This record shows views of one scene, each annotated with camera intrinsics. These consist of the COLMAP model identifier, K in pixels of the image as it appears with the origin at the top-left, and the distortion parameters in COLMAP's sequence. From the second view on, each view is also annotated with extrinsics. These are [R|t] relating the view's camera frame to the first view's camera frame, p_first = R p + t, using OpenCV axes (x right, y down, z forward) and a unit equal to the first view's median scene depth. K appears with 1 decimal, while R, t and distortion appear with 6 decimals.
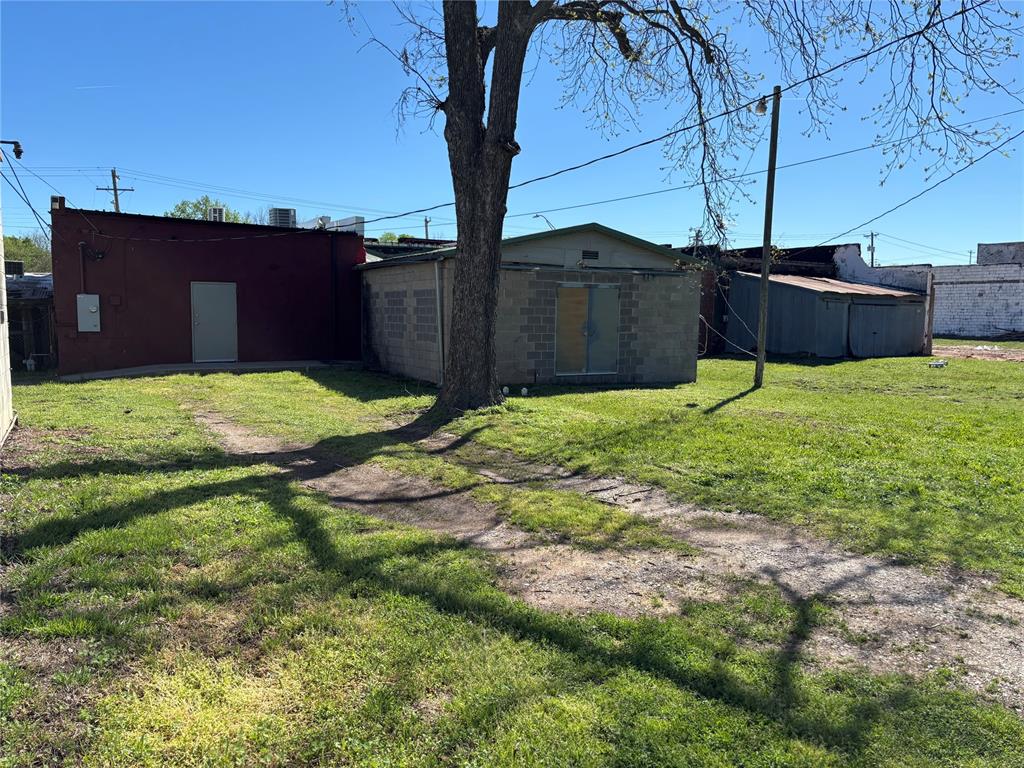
lens RADIAL K [[760.4, 0, 512.0], [0, 760.4, 384.0], [0, 0, 1]] dist [0.099127, -0.003105]
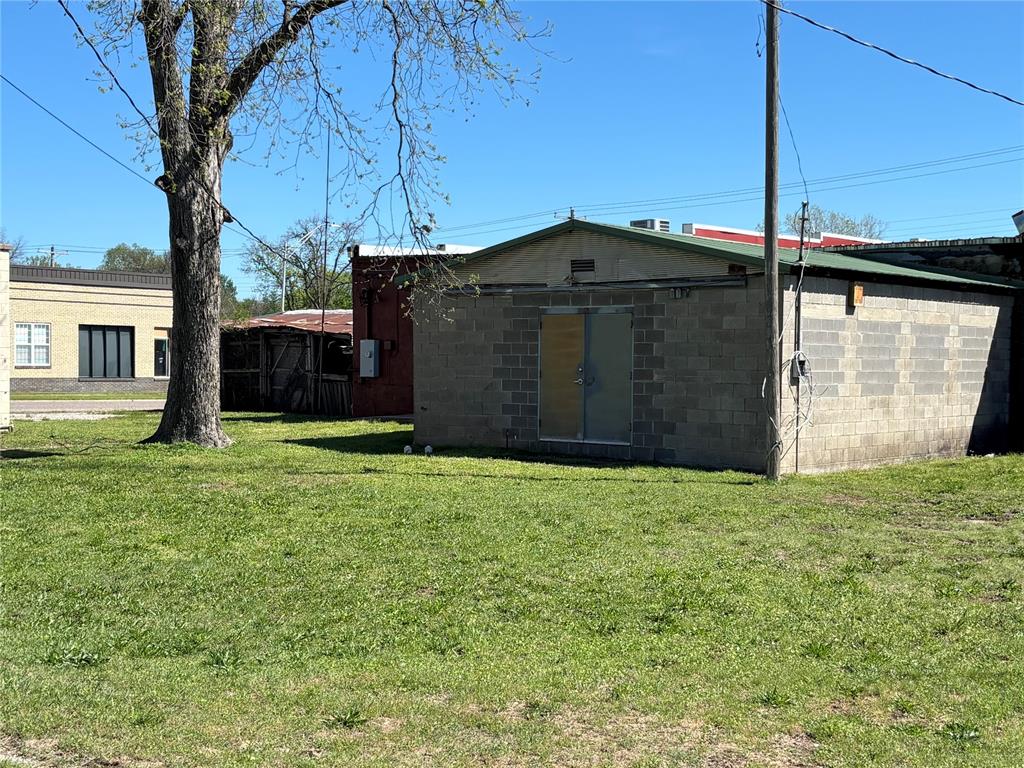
lens RADIAL K [[1485.0, 0, 512.0], [0, 1485.0, 384.0], [0, 0, 1]] dist [0.161659, 0.004521]
pose [[0.375501, 0.010207, -0.926766, 1.294202], [-0.085721, 0.996036, -0.023762, -0.027512], [0.922849, 0.088366, 0.374888, 0.453915]]
